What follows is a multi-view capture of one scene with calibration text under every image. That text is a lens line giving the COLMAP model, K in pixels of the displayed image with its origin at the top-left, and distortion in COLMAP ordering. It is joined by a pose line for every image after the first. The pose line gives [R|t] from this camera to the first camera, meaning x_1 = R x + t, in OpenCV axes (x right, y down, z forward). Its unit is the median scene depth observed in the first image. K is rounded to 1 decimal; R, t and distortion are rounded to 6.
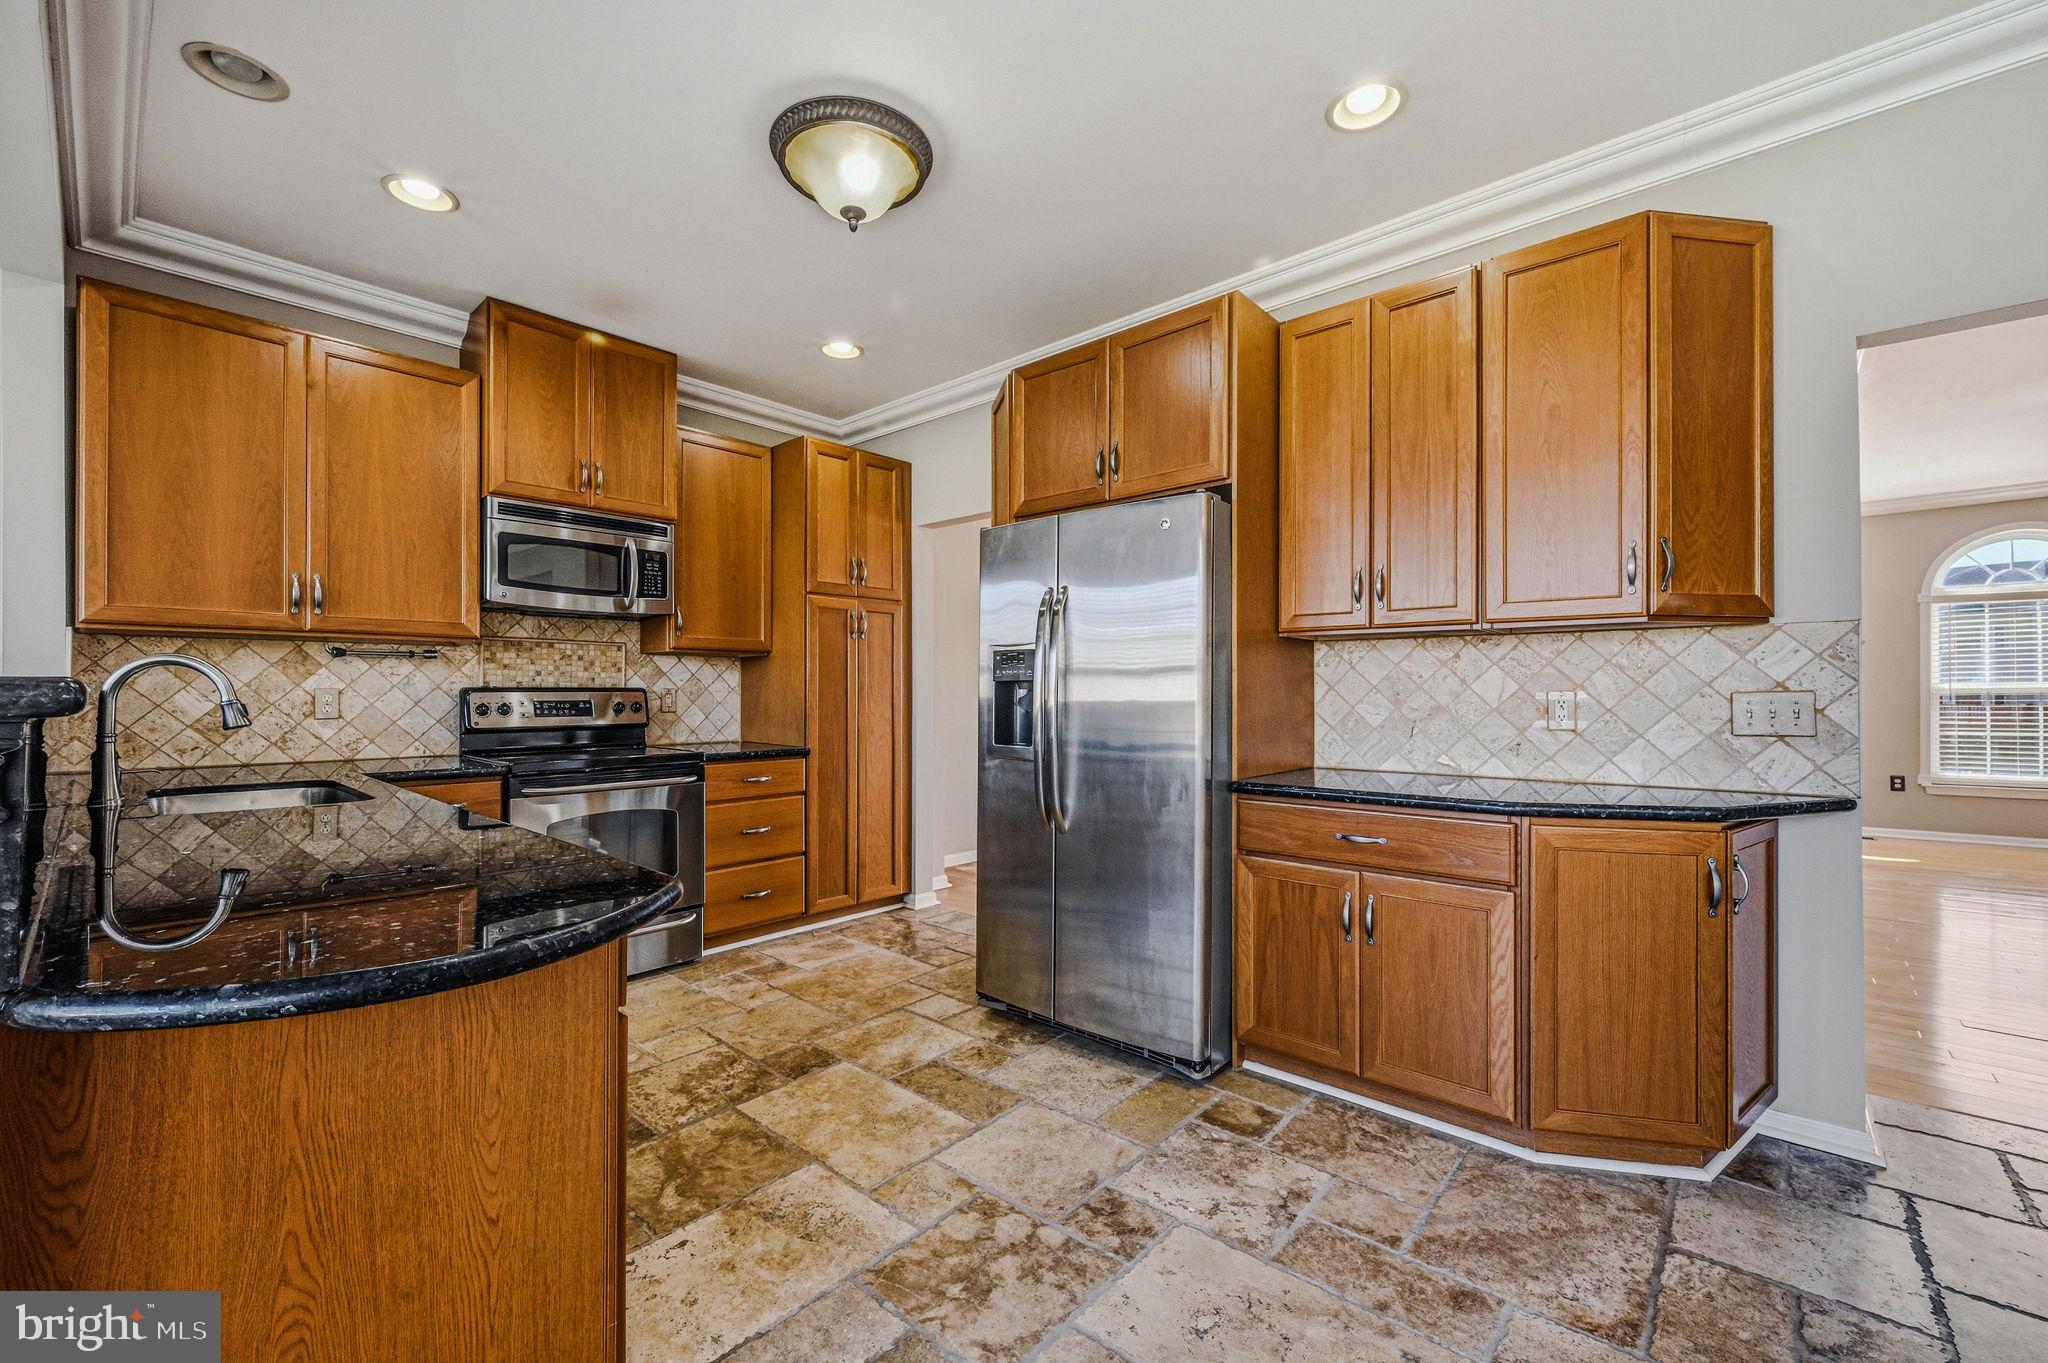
lens RADIAL K [[820.8, 0, 1021.1], [0, 820.8, 685.8], [0, 0, 1]] dist [-0.000183, 0.000213]
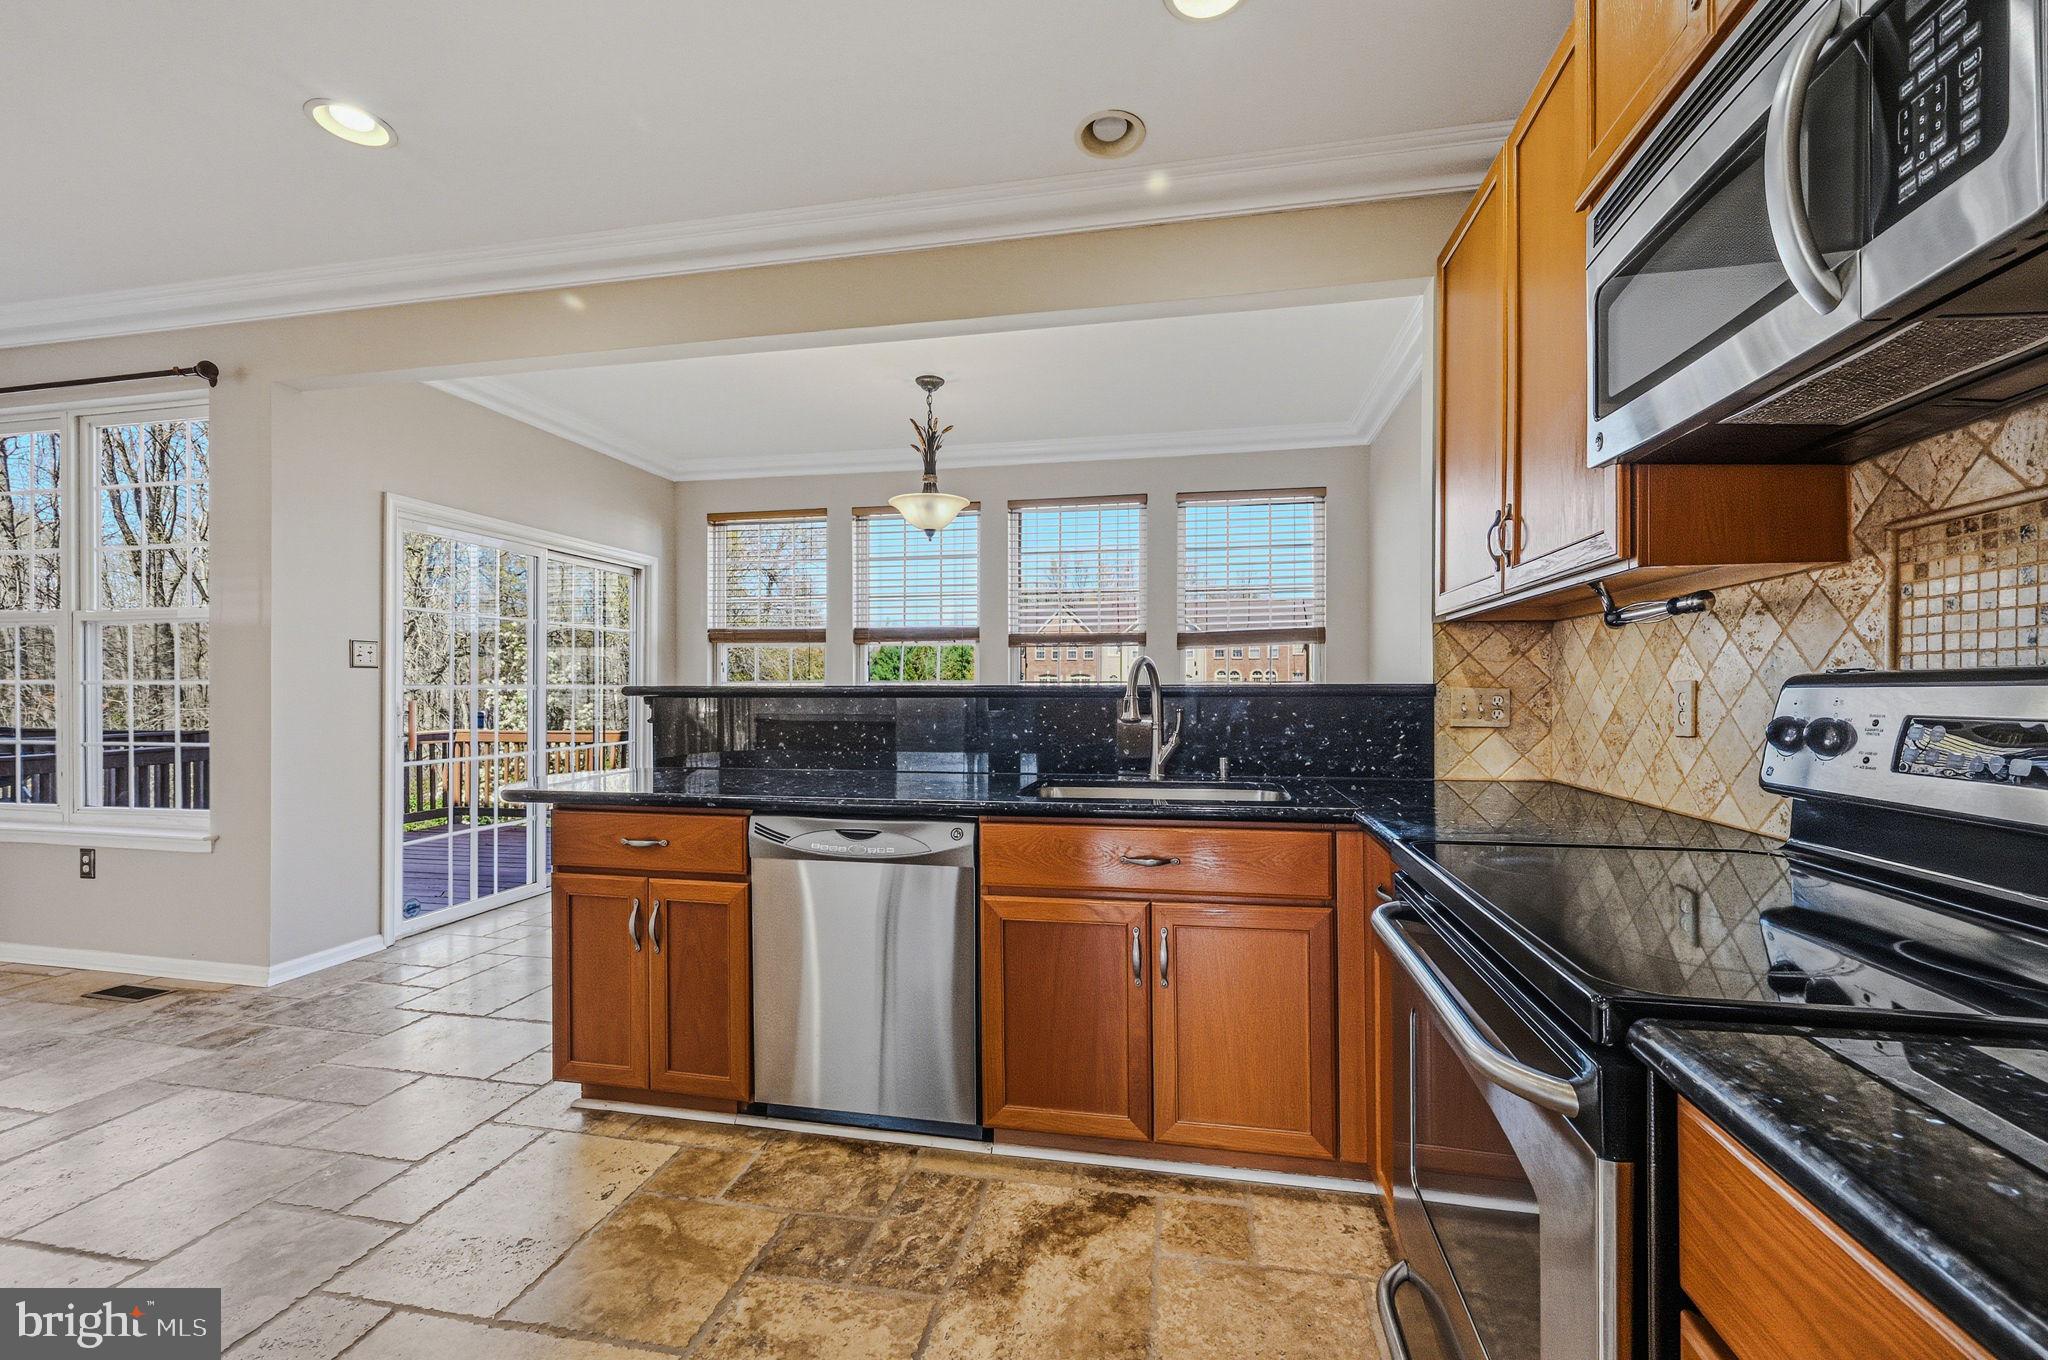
lens RADIAL K [[820.8, 0, 1028.8], [0, 820.8, 688.5], [0, 0, 1]] dist [-0.000183, 0.000213]
pose [[-0.865745, -0.003012, -0.500476, -0.199410], [-0.000413, 0.999986, -0.005305, 0.011677], [0.500484, -0.004386, -0.865734, 1.251202]]
